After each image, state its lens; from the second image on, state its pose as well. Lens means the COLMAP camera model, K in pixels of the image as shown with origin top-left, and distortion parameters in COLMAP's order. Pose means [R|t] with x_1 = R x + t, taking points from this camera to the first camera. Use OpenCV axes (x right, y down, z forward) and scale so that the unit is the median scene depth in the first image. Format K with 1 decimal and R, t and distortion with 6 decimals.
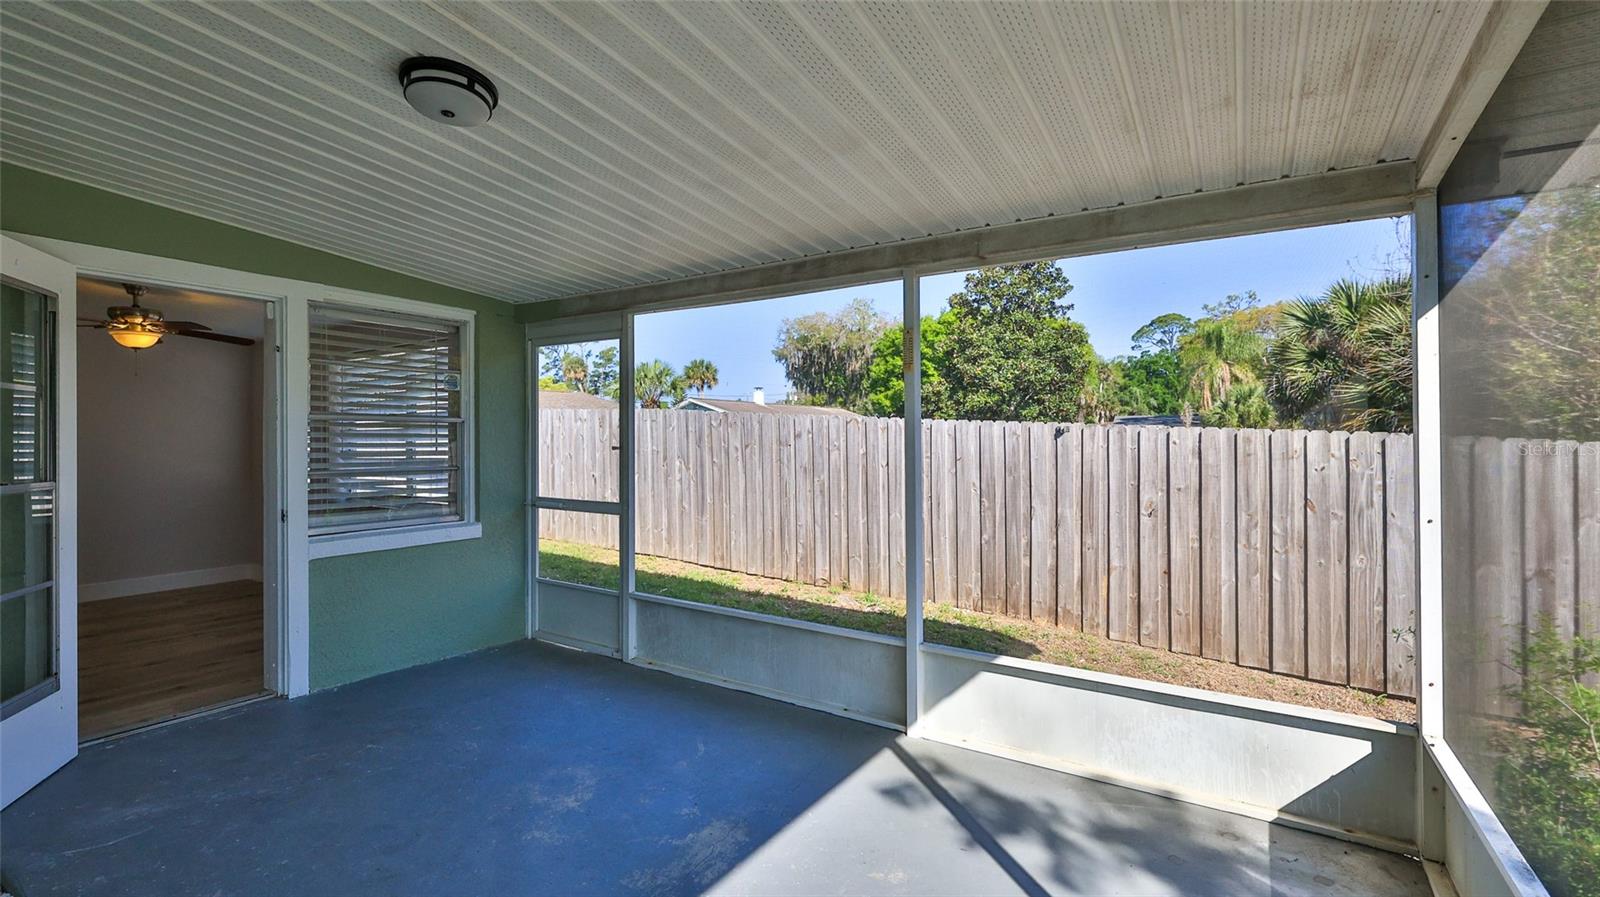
lens RADIAL K [[707.4, 0, 791.9], [0, 707.4, 438.6], [0, 0, 1]] dist [-0.000942, -0.000373]
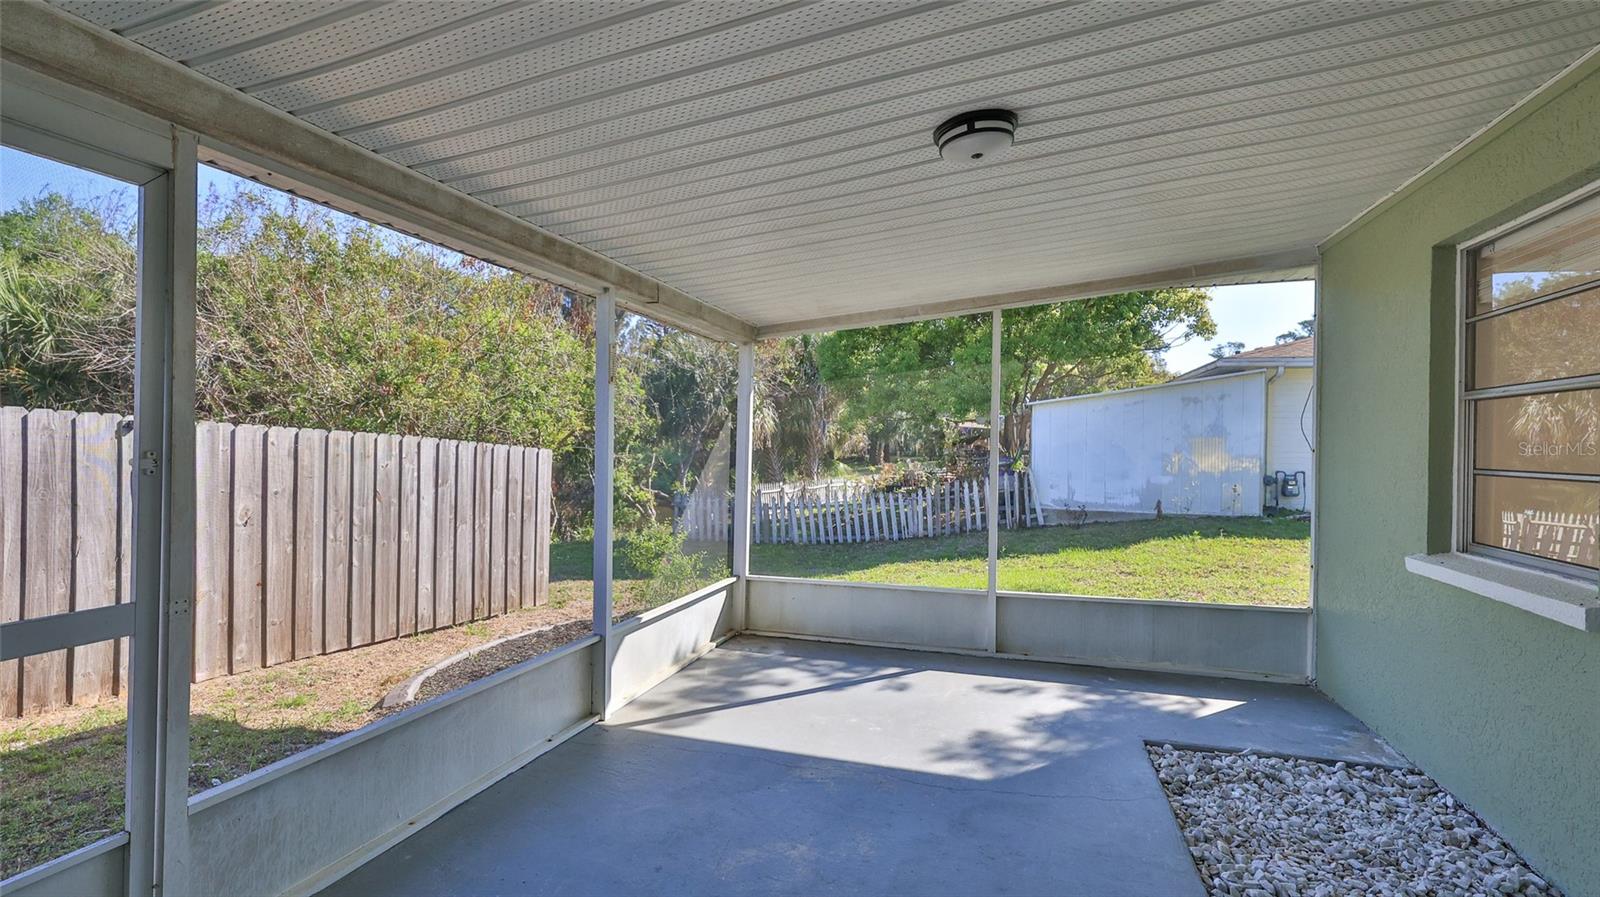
lens RADIAL K [[707.4, 0, 791.9], [0, 707.4, 438.6], [0, 0, 1]] dist [-0.000942, -0.000373]
pose [[-0.243577, 0.006233, 0.969862, -0.568432], [-0.014240, 0.999849, -0.010002, -0.001366], [-0.969777, -0.016247, -0.243451, 0.588771]]
